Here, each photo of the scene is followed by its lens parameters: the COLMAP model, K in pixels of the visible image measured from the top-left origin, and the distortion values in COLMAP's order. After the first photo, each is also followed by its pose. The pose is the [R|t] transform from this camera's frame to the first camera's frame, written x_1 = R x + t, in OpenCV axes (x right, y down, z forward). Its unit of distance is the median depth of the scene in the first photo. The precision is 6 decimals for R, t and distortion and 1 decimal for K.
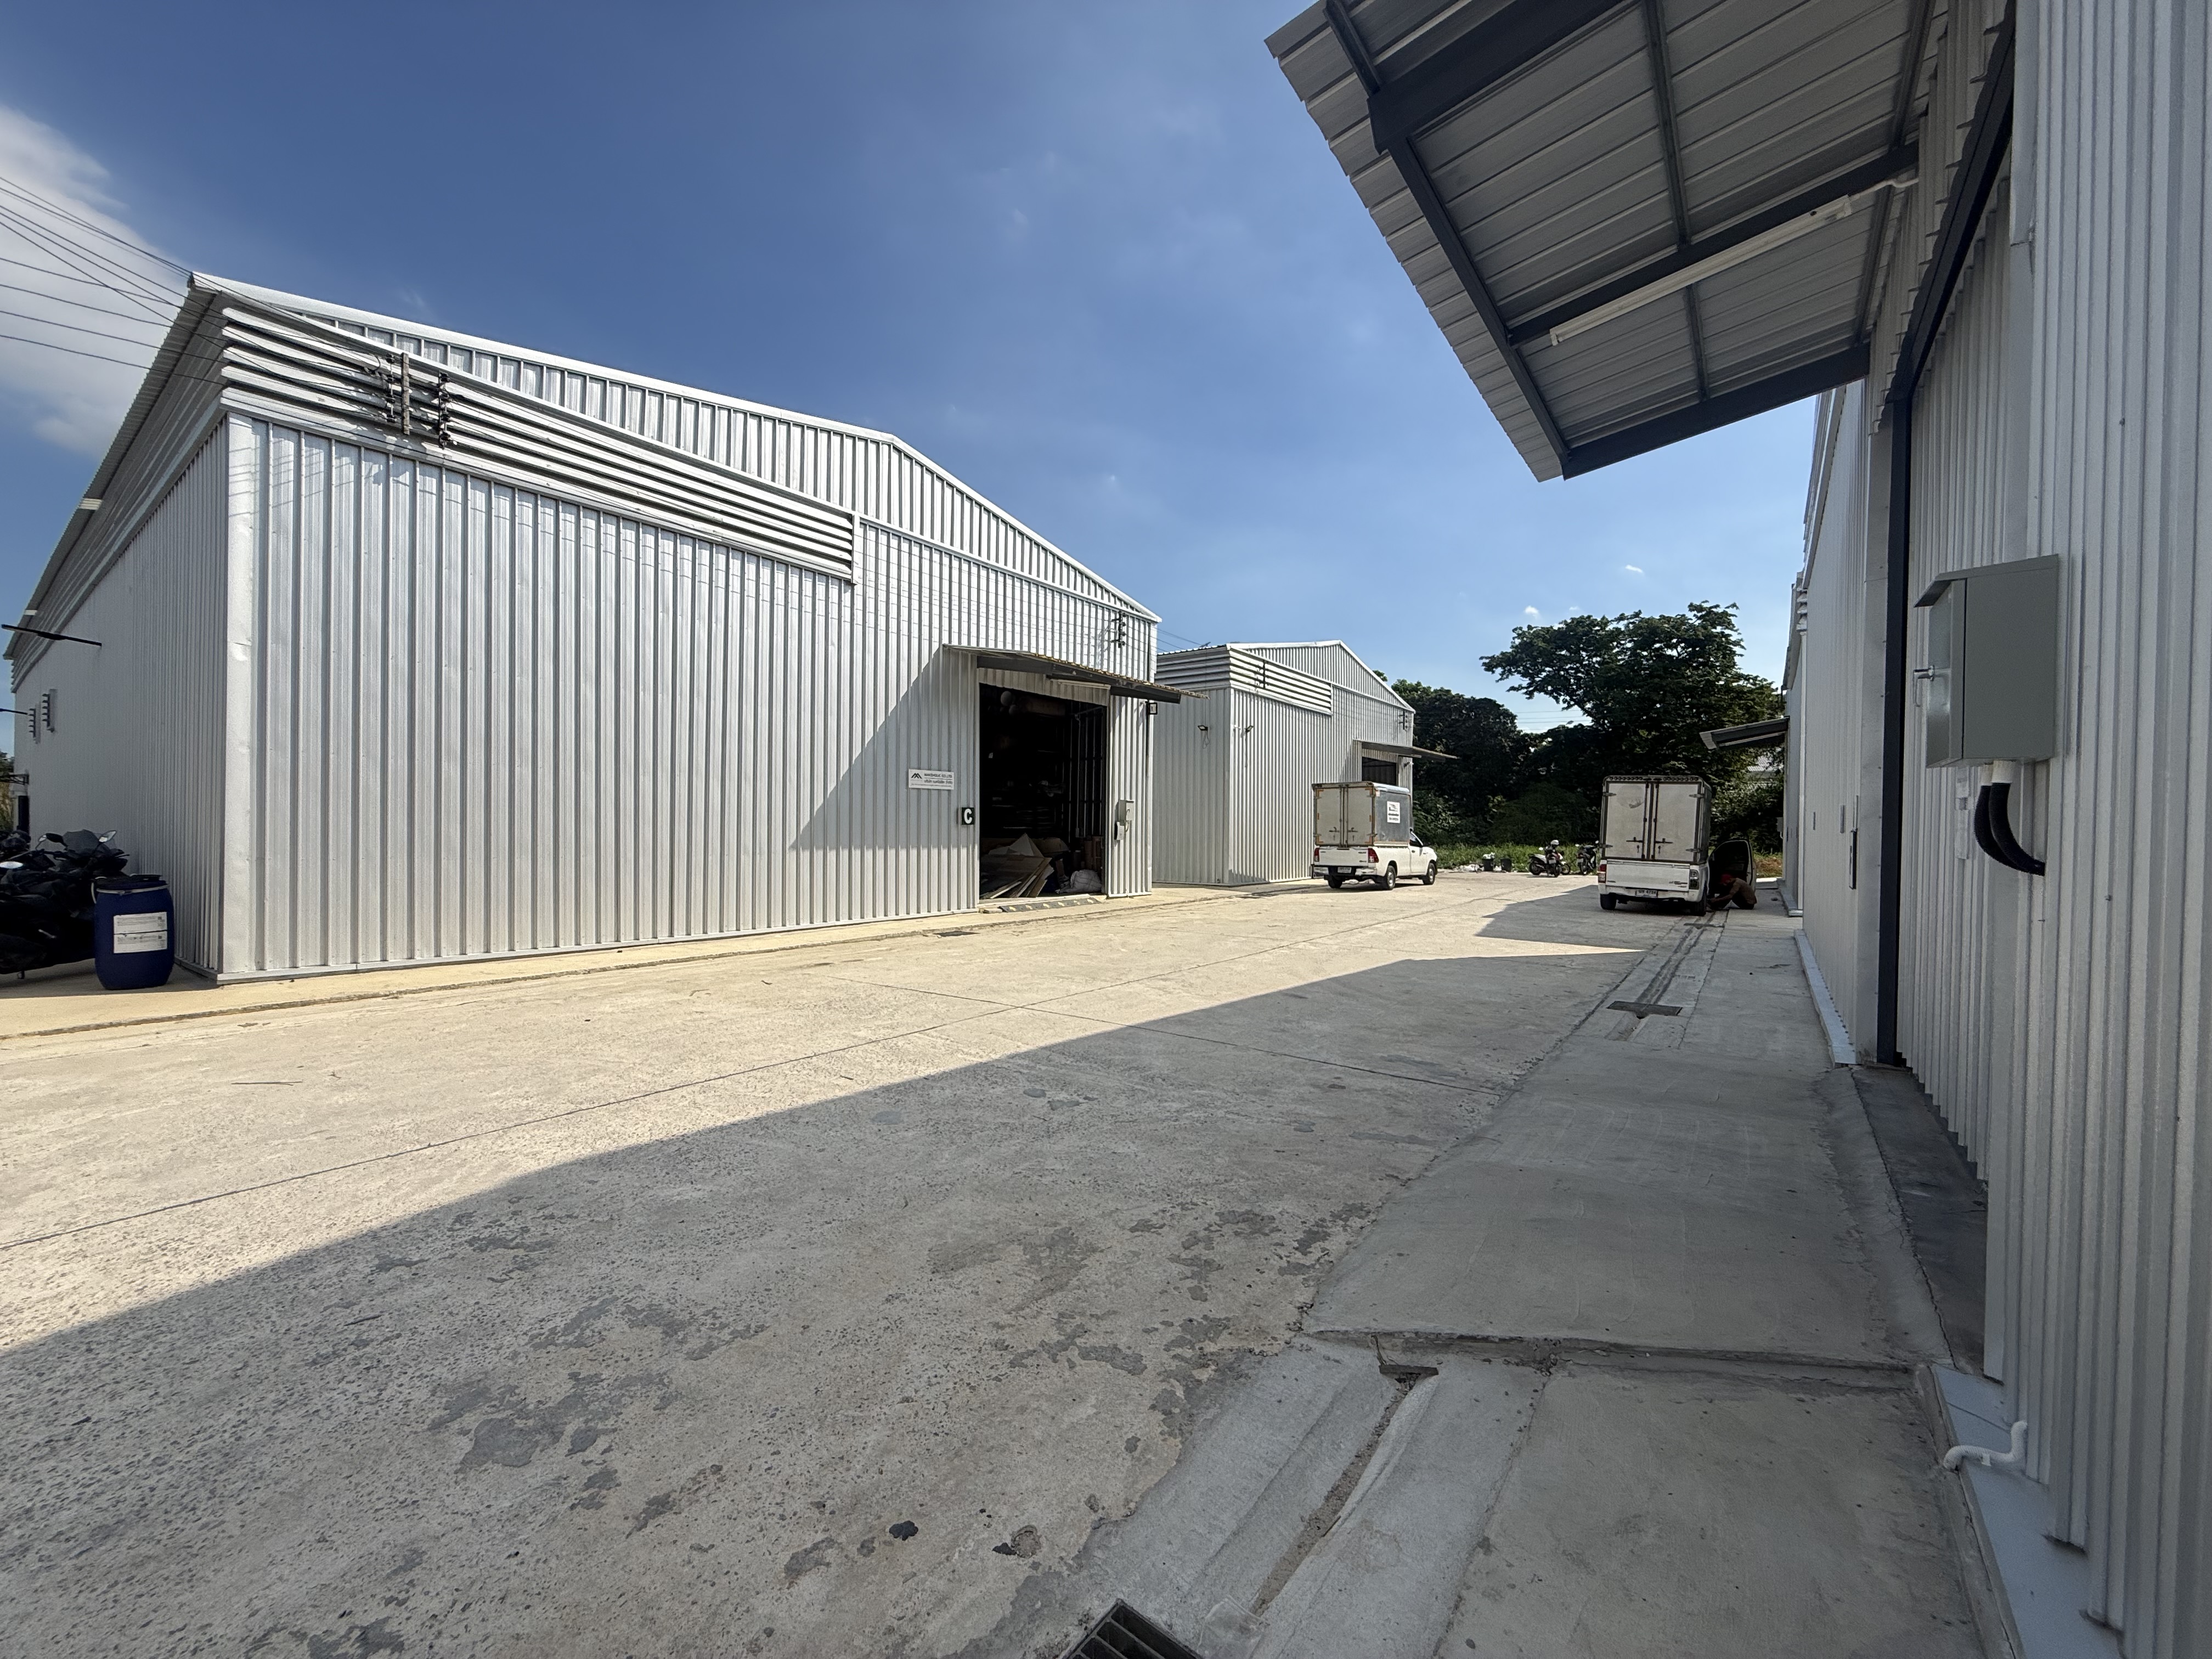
lens RADIAL K [[881.6, 0, 1099.7], [0, 881.6, 830.0], [0, 0, 1]] dist [0.000037, 0.000324]
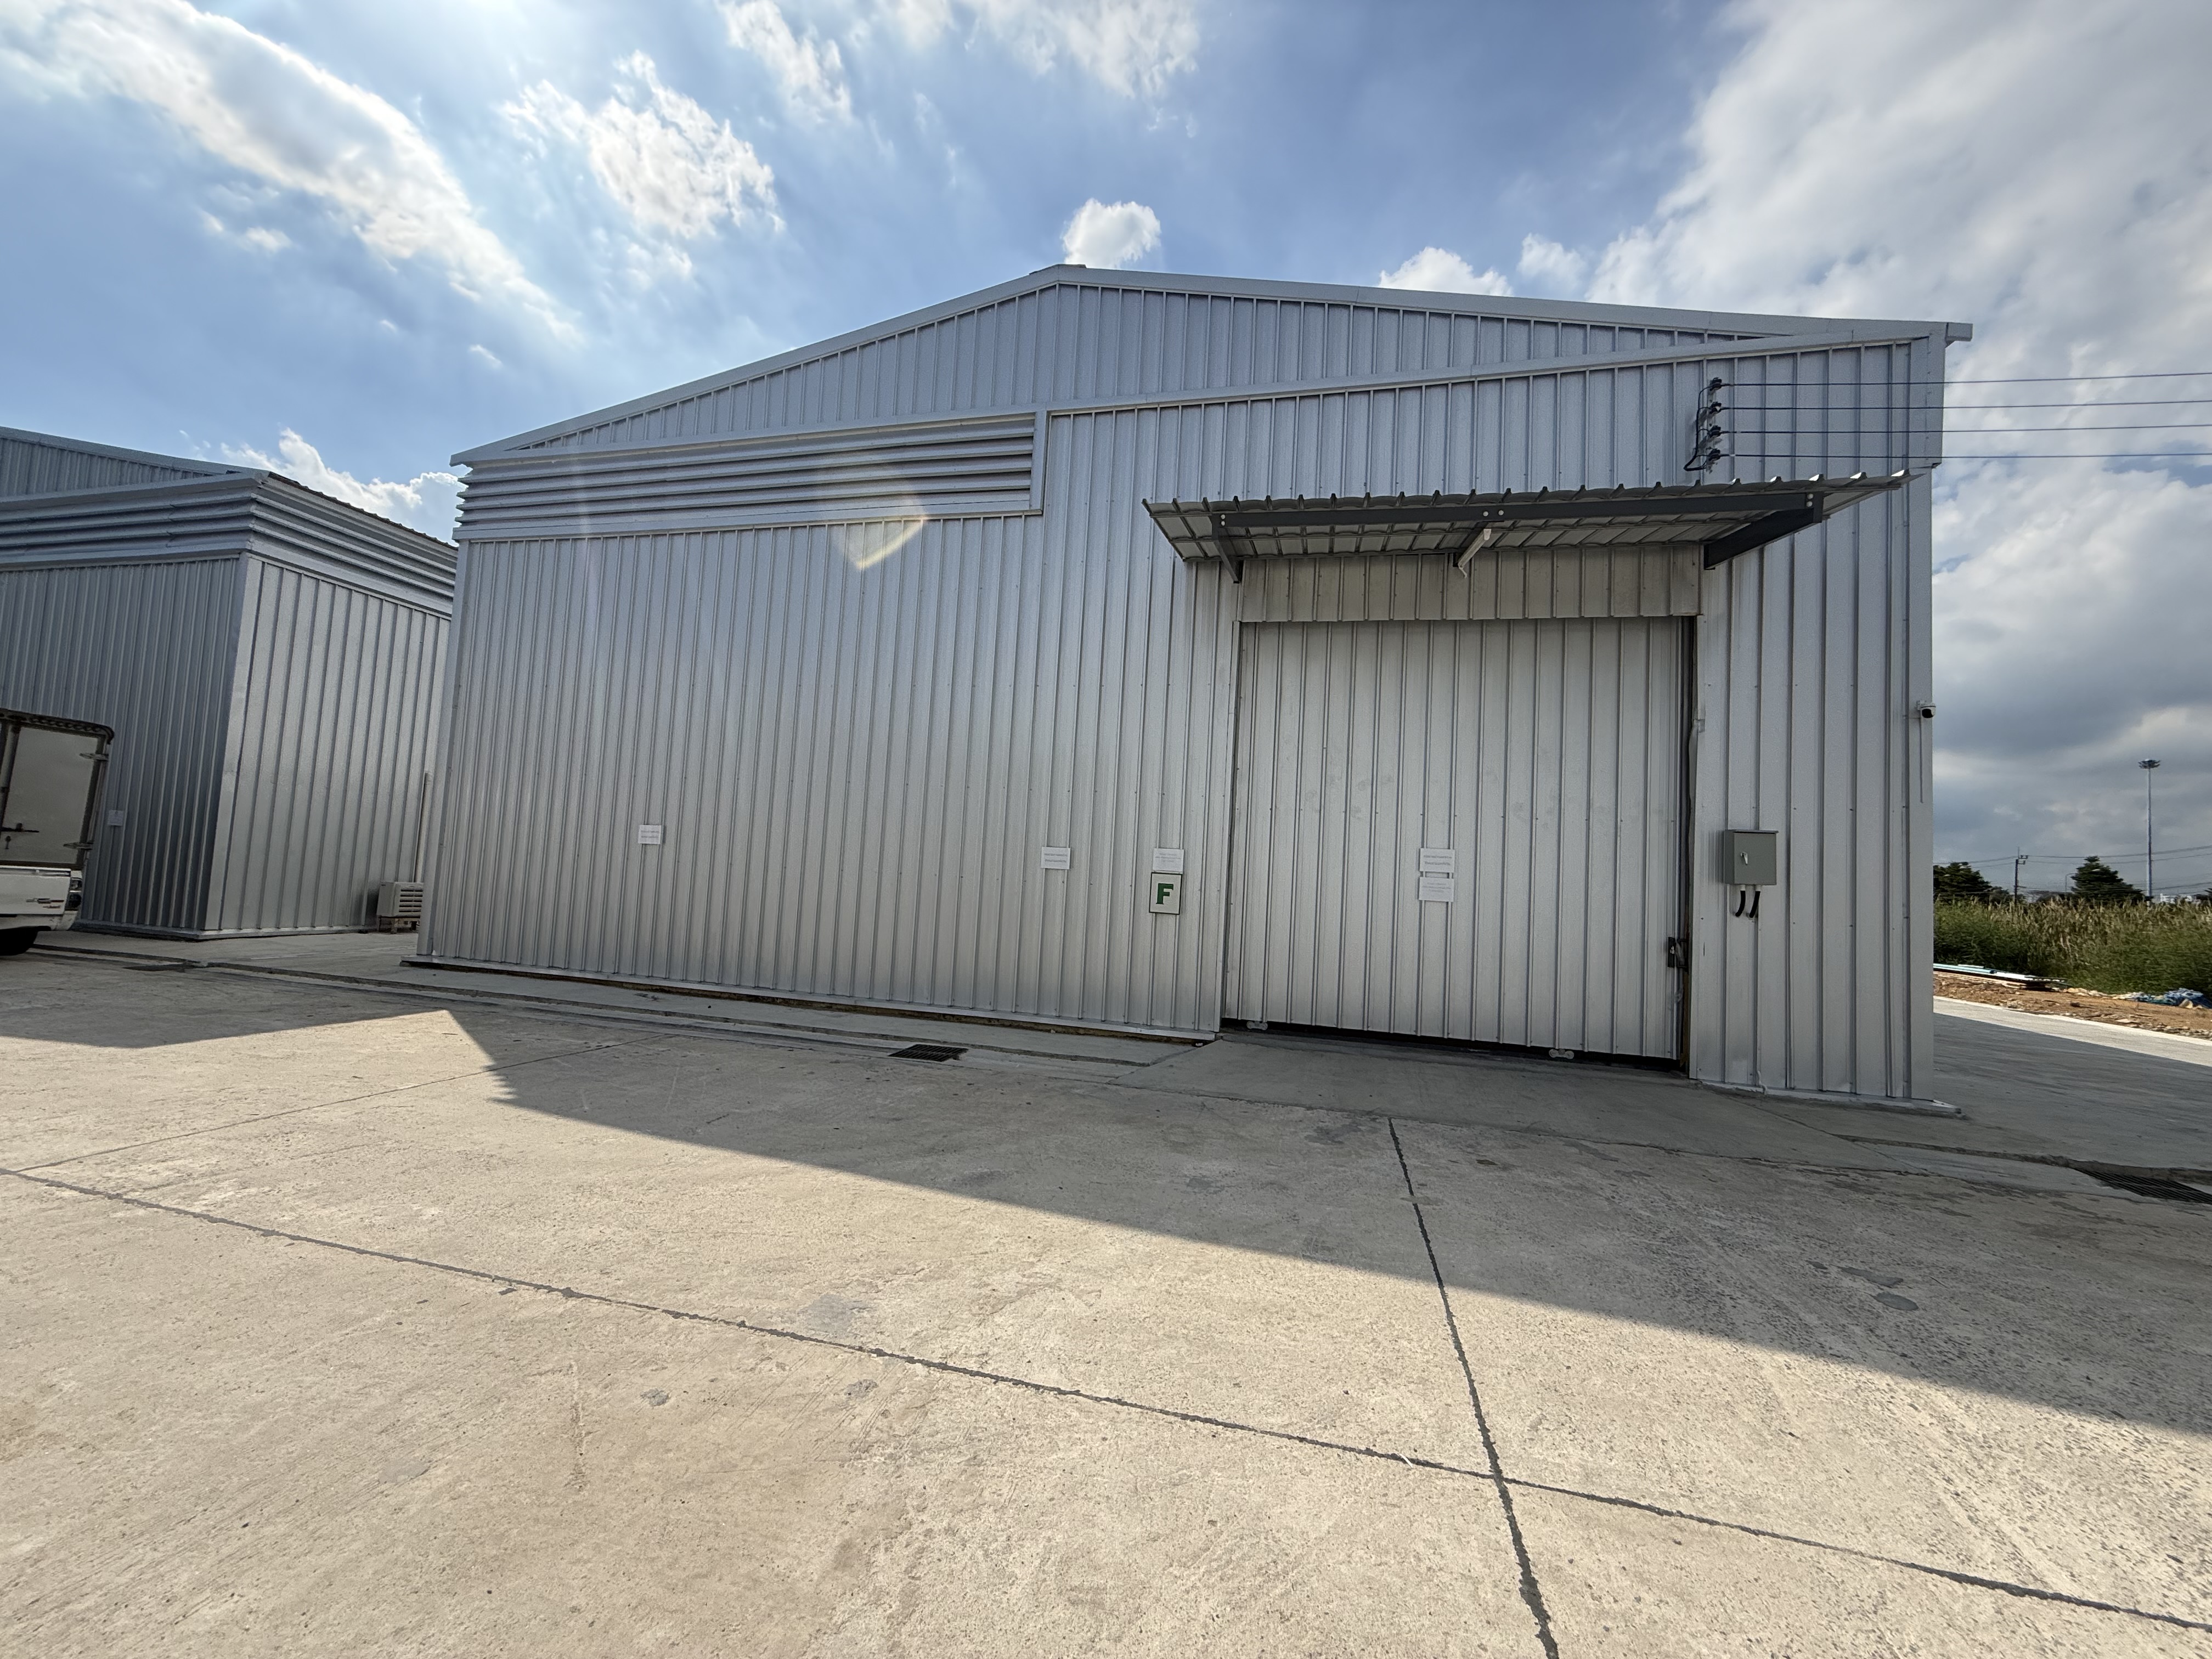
lens RADIAL K [[881.6, 0, 1097.2], [0, 881.6, 838.8], [0, 0, 1]] dist [0.000037, 0.000324]
pose [[-0.381694, 0.012515, 0.924204, -0.233364], [-0.056414, 0.997729, -0.036809, 0.002229], [-0.922565, -0.066187, -0.380122, 0.920325]]
